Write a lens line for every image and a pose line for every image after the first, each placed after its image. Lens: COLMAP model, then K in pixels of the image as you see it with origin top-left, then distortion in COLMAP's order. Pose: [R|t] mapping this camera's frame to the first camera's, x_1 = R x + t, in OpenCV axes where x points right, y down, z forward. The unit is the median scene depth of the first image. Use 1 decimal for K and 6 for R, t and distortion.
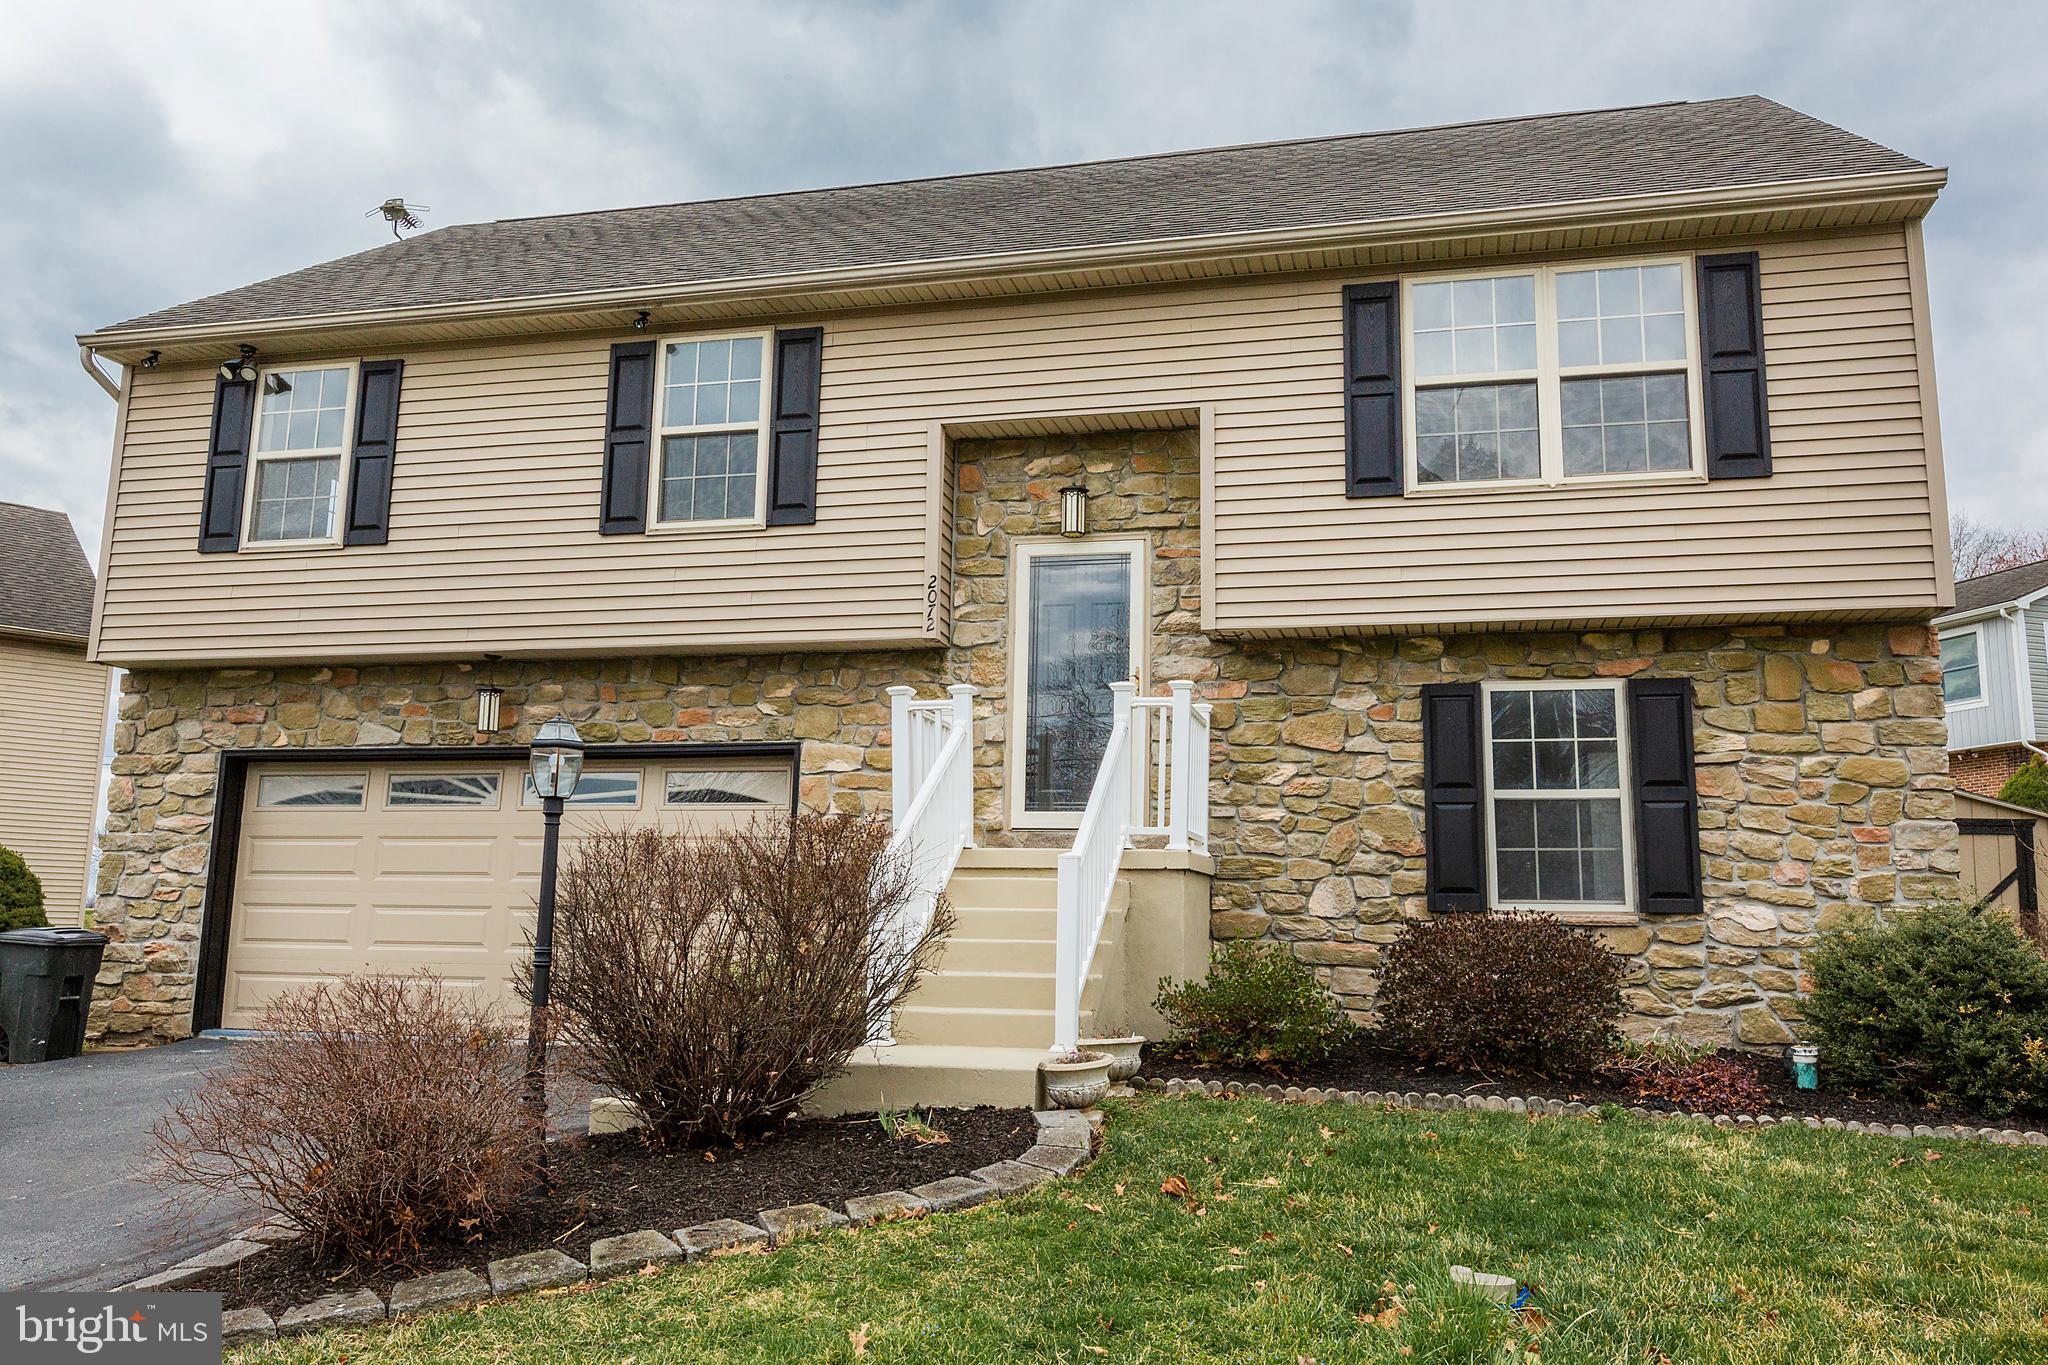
lens RADIAL K [[1596.5, 0, 1031.1], [0, 1596.5, 673.0], [0, 0, 1]] dist [0.008918, -0.007852]
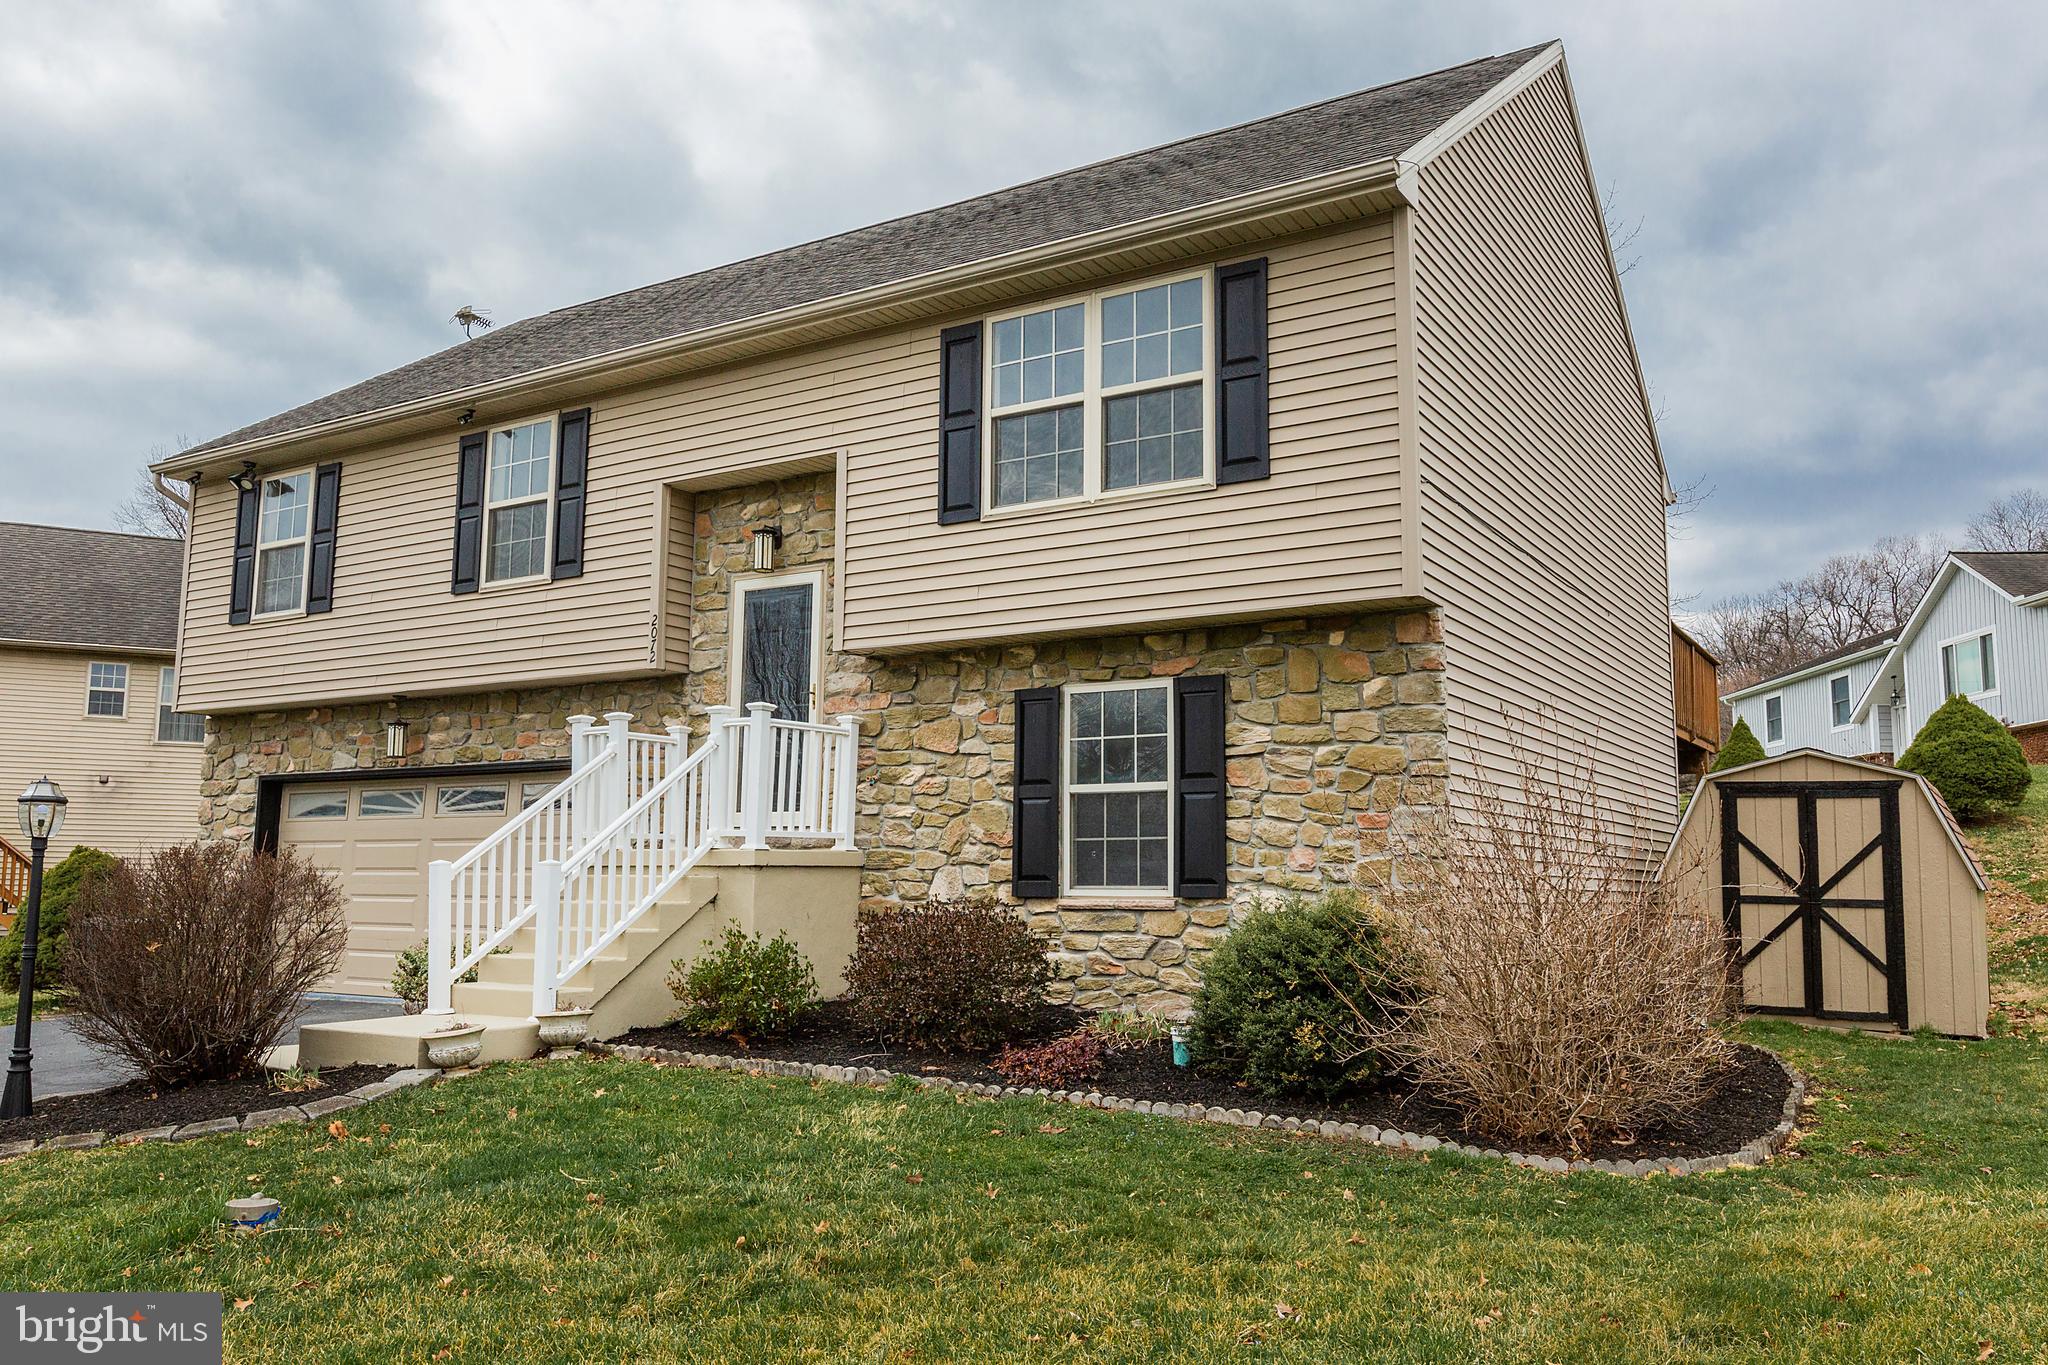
lens RADIAL K [[1566.3, 0, 1039.5], [0, 1566.3, 693.4], [0, 0, 1]] dist [0.004902, -0.004201]
pose [[0.950461, -0.048499, -0.307037, 0.579587], [0.060538, 0.997721, 0.029802, -0.021244], [0.304892, -0.046913, 0.951231, -0.015539]]
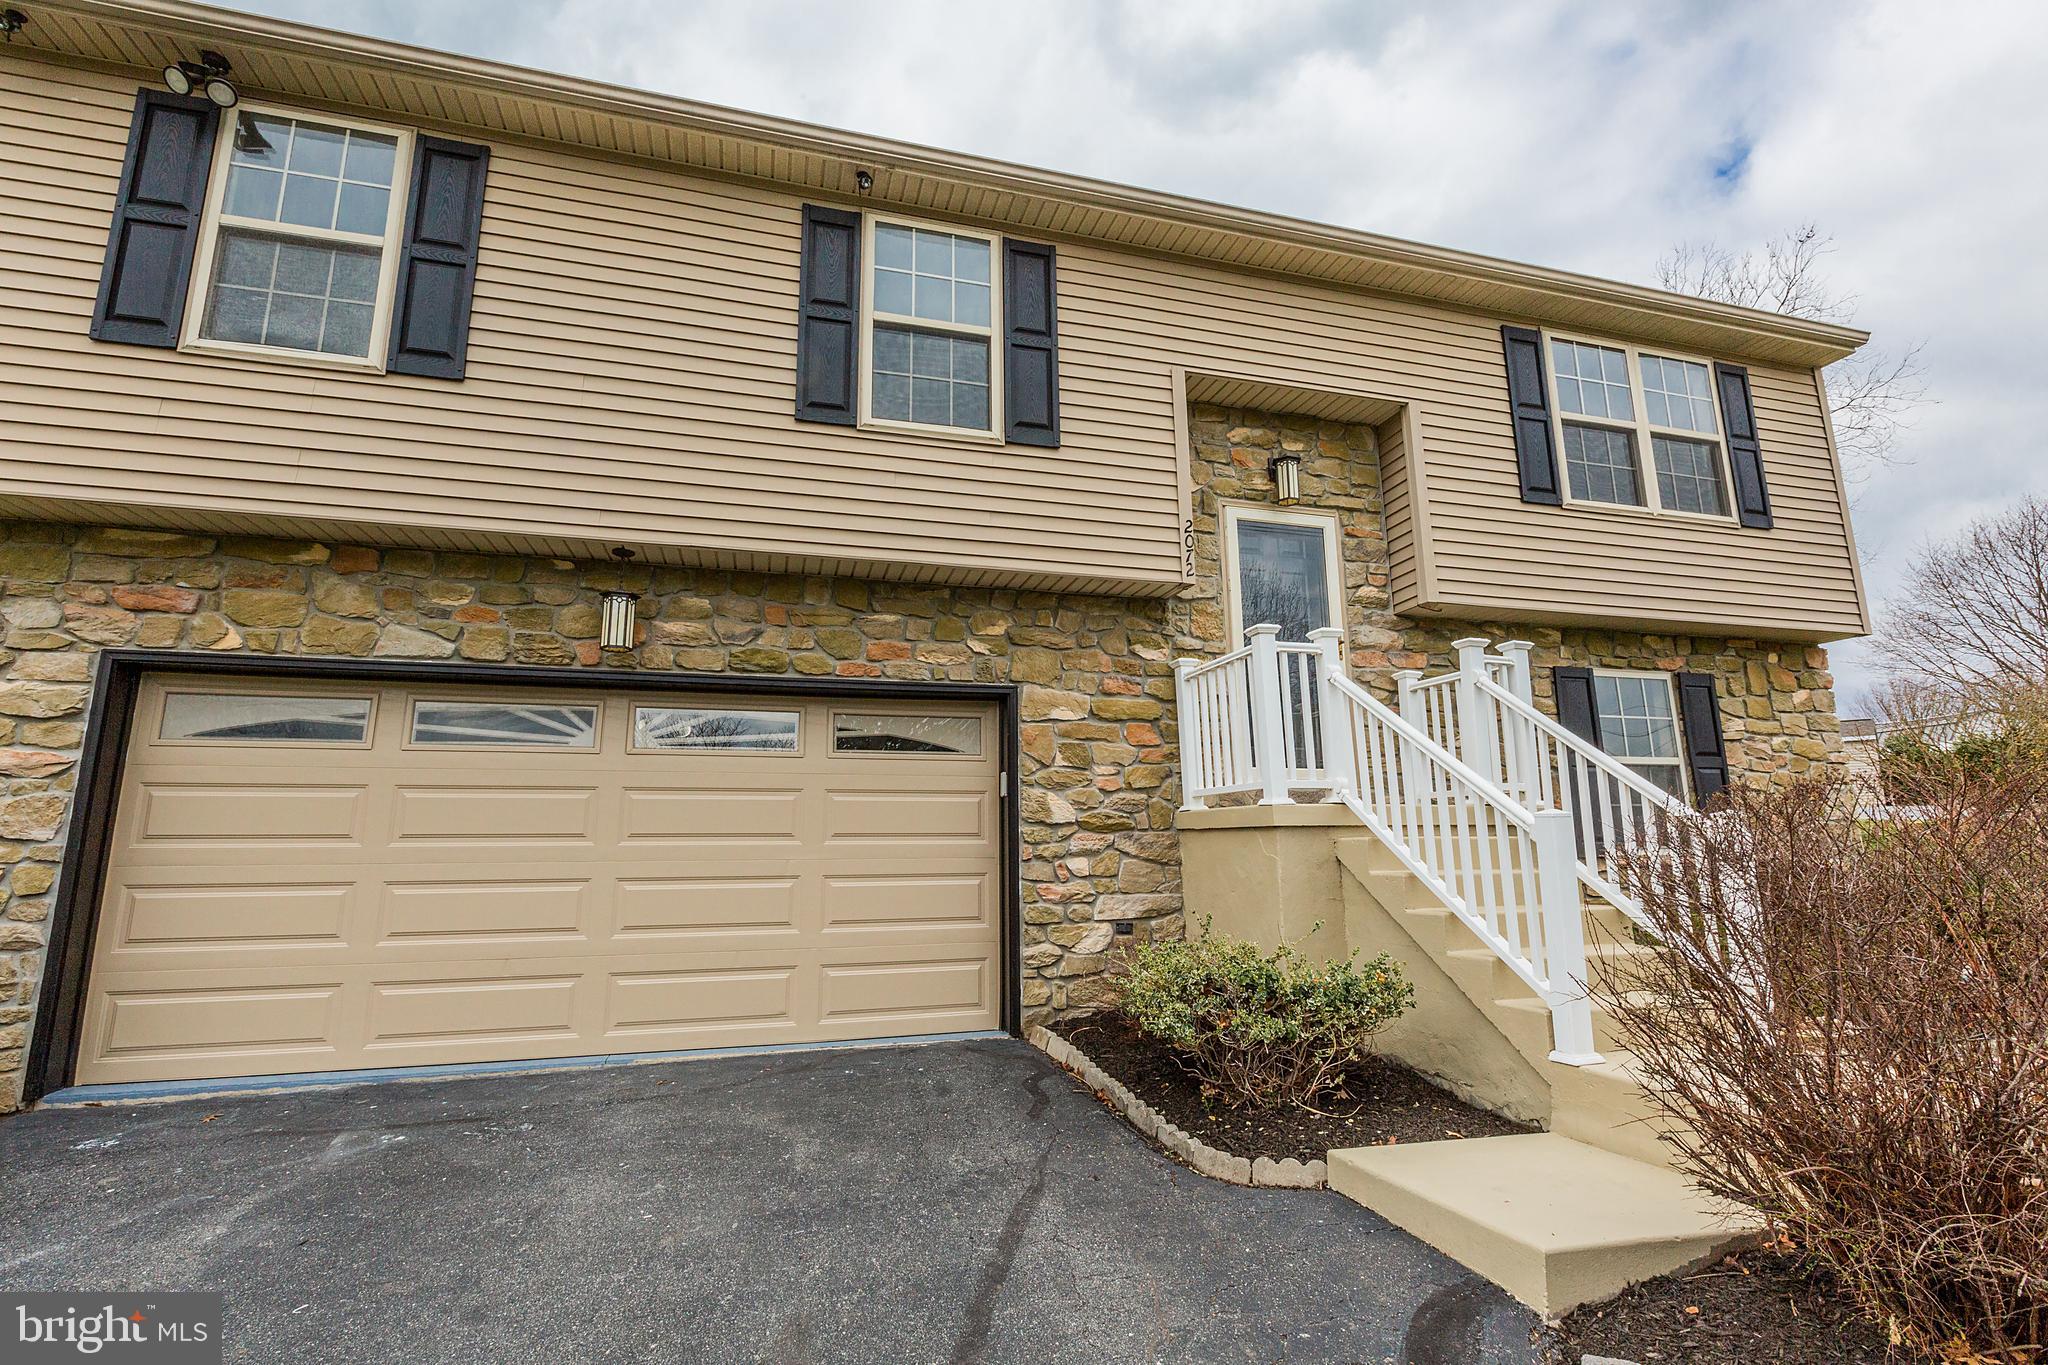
lens RADIAL K [[967.7, 0, 1027.1], [0, 967.7, 673.4], [0, 0, 1]] dist [-0.003718, 0.000395]
pose [[0.864129, 0.068844, 0.498539, -0.446222], [-0.056763, 0.997611, -0.039374, 0.061829], [-0.500059, 0.005726, 0.865973, 0.561836]]
